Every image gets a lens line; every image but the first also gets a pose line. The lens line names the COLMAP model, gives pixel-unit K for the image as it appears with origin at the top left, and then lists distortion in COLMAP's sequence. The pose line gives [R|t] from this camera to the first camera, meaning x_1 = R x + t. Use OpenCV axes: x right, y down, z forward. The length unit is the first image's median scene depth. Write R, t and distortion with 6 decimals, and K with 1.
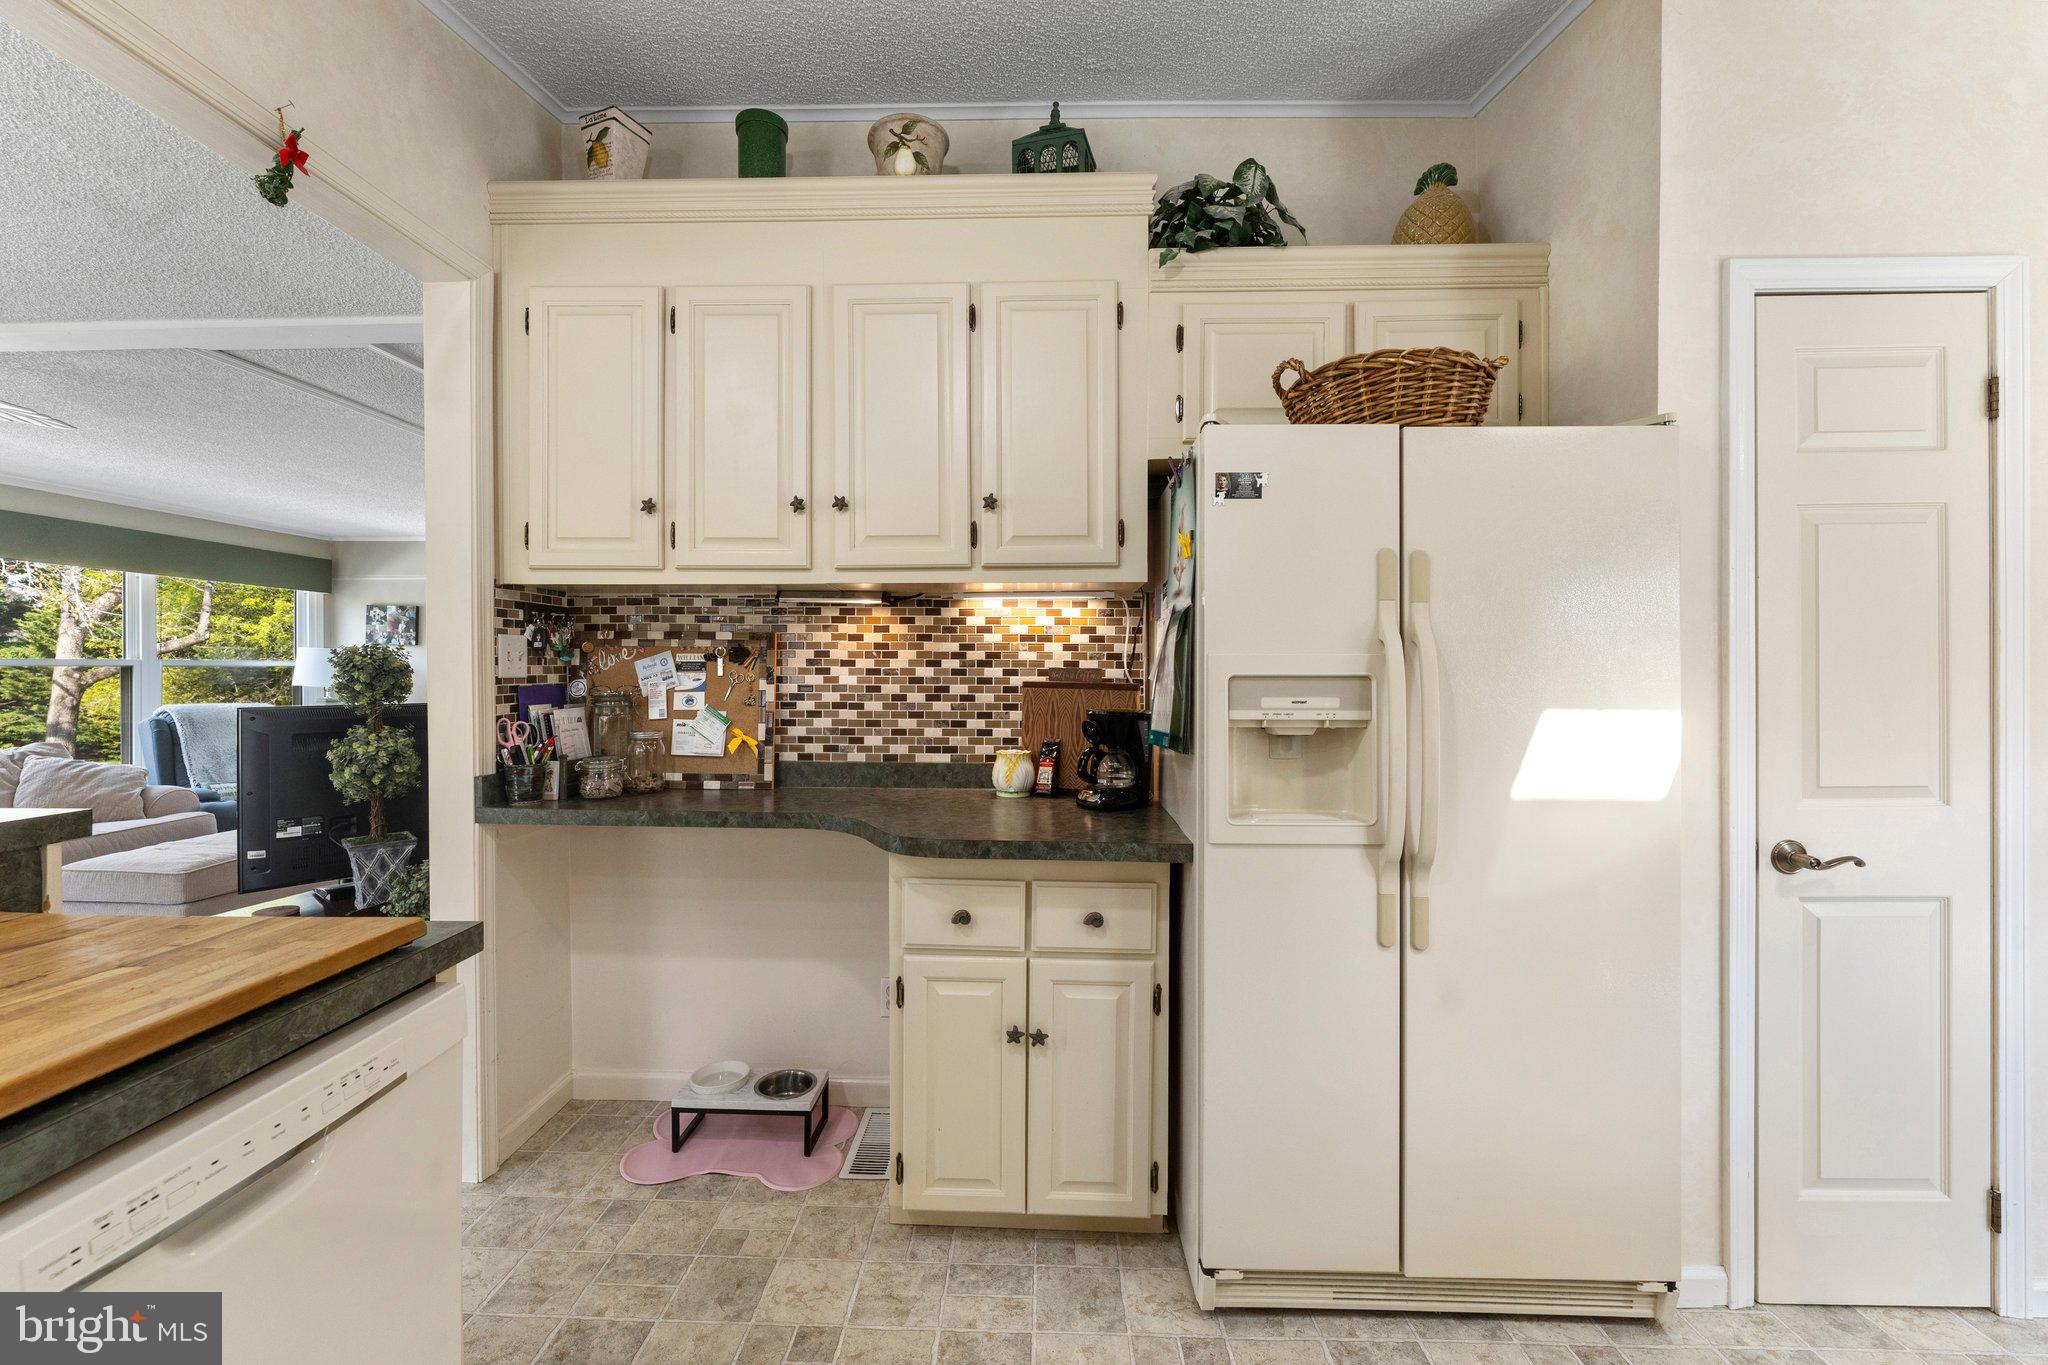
lens RADIAL K [[840.2, 0, 1022.0], [0, 840.2, 671.4], [0, 0, 1]] dist [-0.002277, 0.000493]
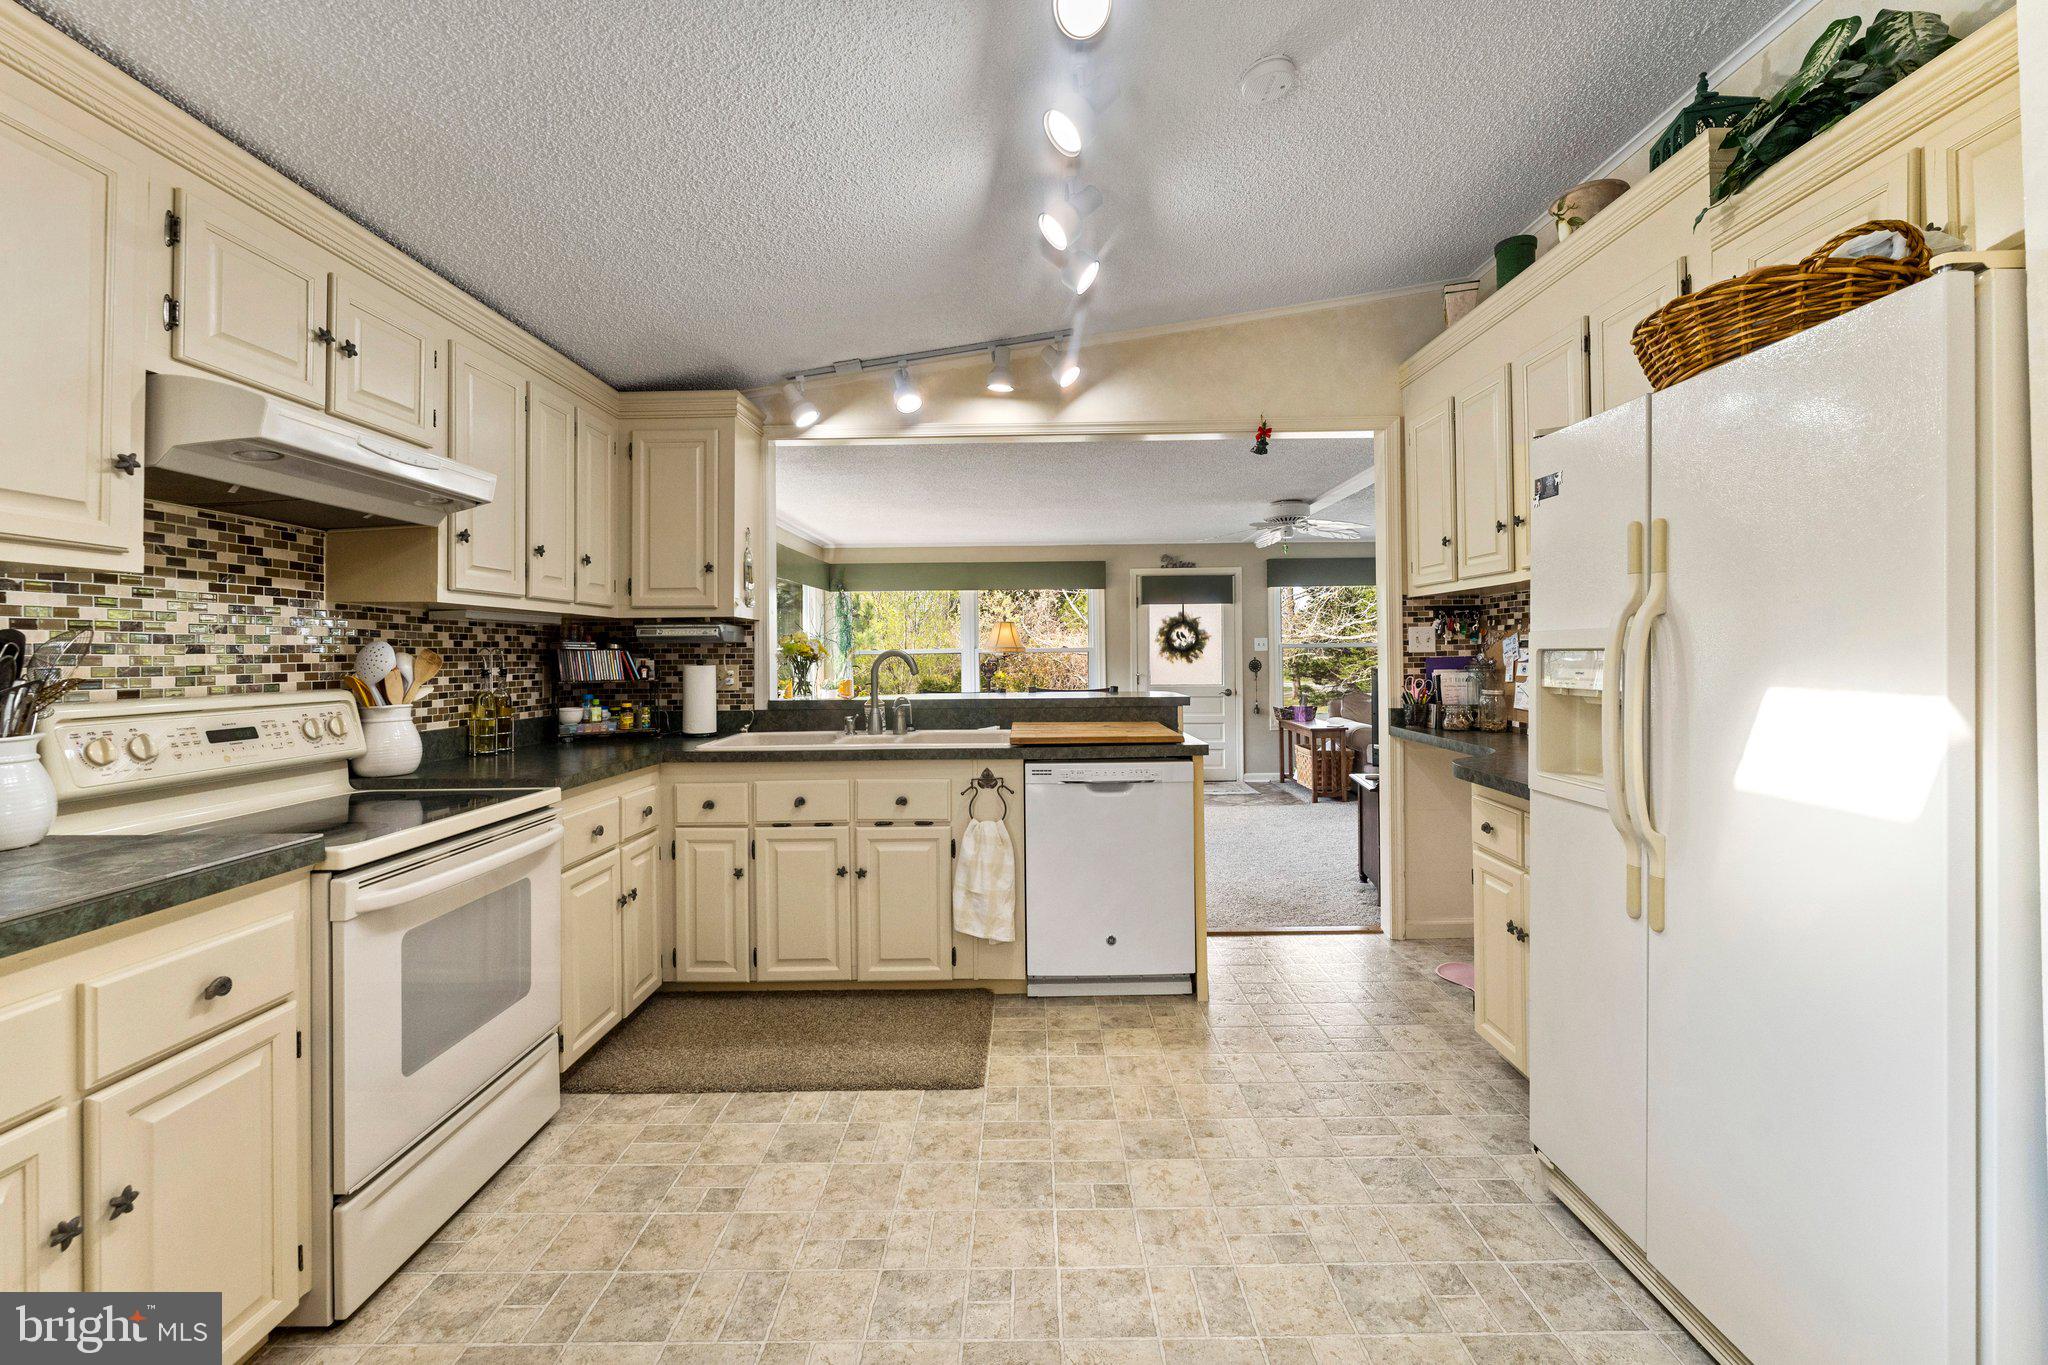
lens RADIAL K [[840.2, 0, 1018.9], [0, 840.2, 646.6], [0, 0, 1]] dist [-0.002277, 0.000493]
pose [[0.014273, -0.005321, -0.999884, 0.933295], [0.001197, 0.999985, -0.005304, 0.004227], [0.999897, -0.001122, 0.014279, 0.163182]]
